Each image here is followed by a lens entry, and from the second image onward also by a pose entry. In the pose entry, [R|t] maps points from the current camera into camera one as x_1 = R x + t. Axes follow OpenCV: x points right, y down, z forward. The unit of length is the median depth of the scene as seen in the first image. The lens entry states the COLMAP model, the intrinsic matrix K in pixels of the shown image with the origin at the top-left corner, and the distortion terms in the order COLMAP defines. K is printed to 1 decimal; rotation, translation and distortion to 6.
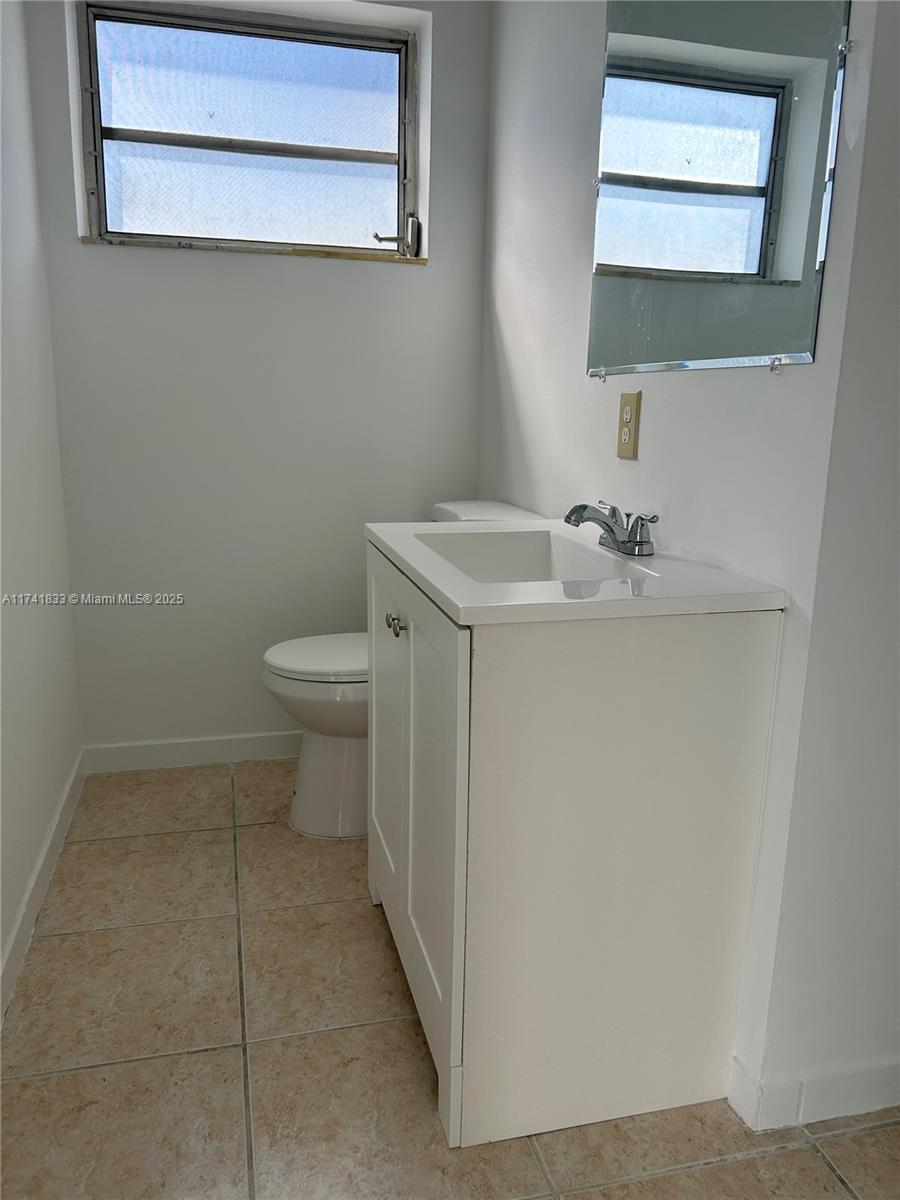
lens RADIAL K [[902.5, 0, 453.6], [0, 902.5, 607.3], [0, 0, 1]] dist [0.053459, -0.060729]
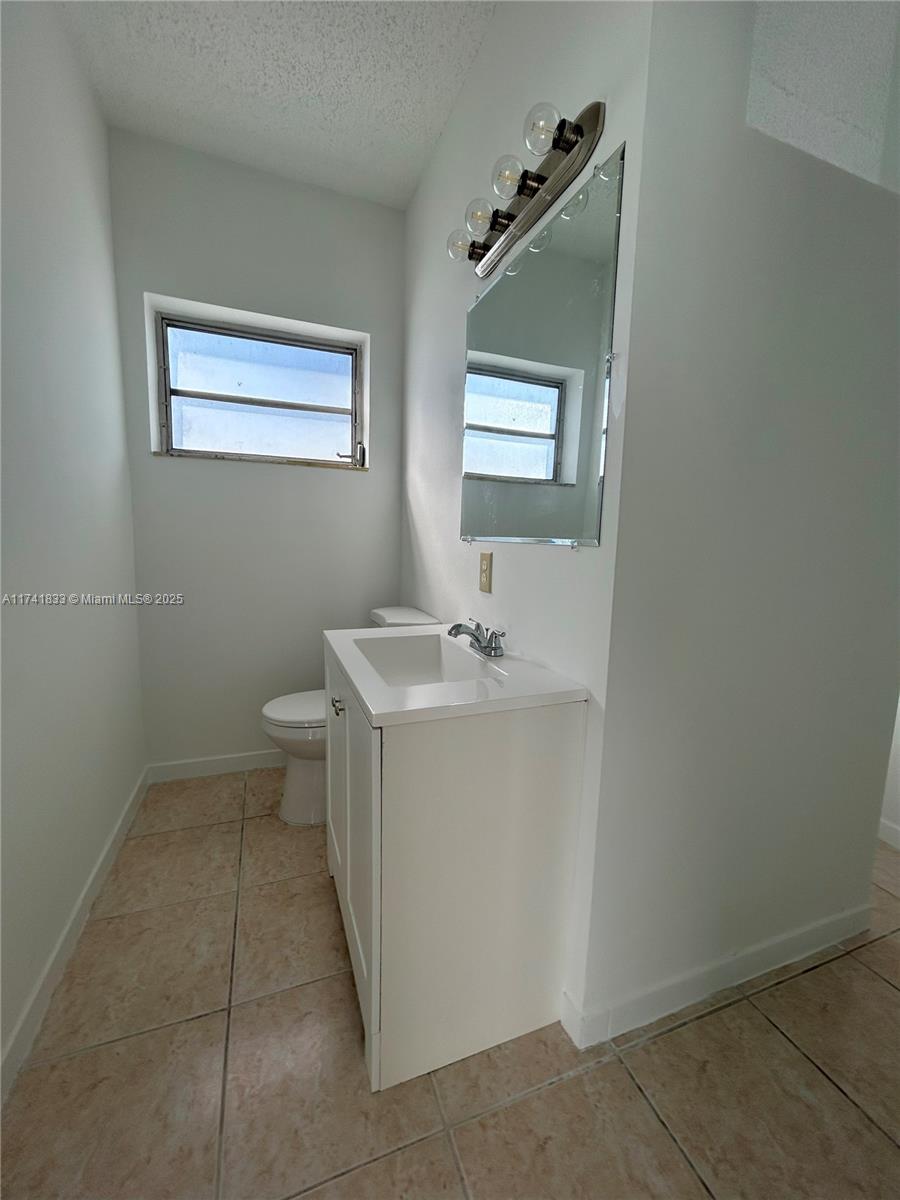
lens RADIAL K [[482.8, 0, 451.0], [0, 482.8, 598.8], [0, 0, 1]] dist [0.000246, -0.000480]
pose [[0.993420, -0.008281, 0.114224, 0.027116], [0.018742, 0.995691, -0.090816, -0.066375], [-0.112980, 0.092359, 0.989295, 0.130541]]
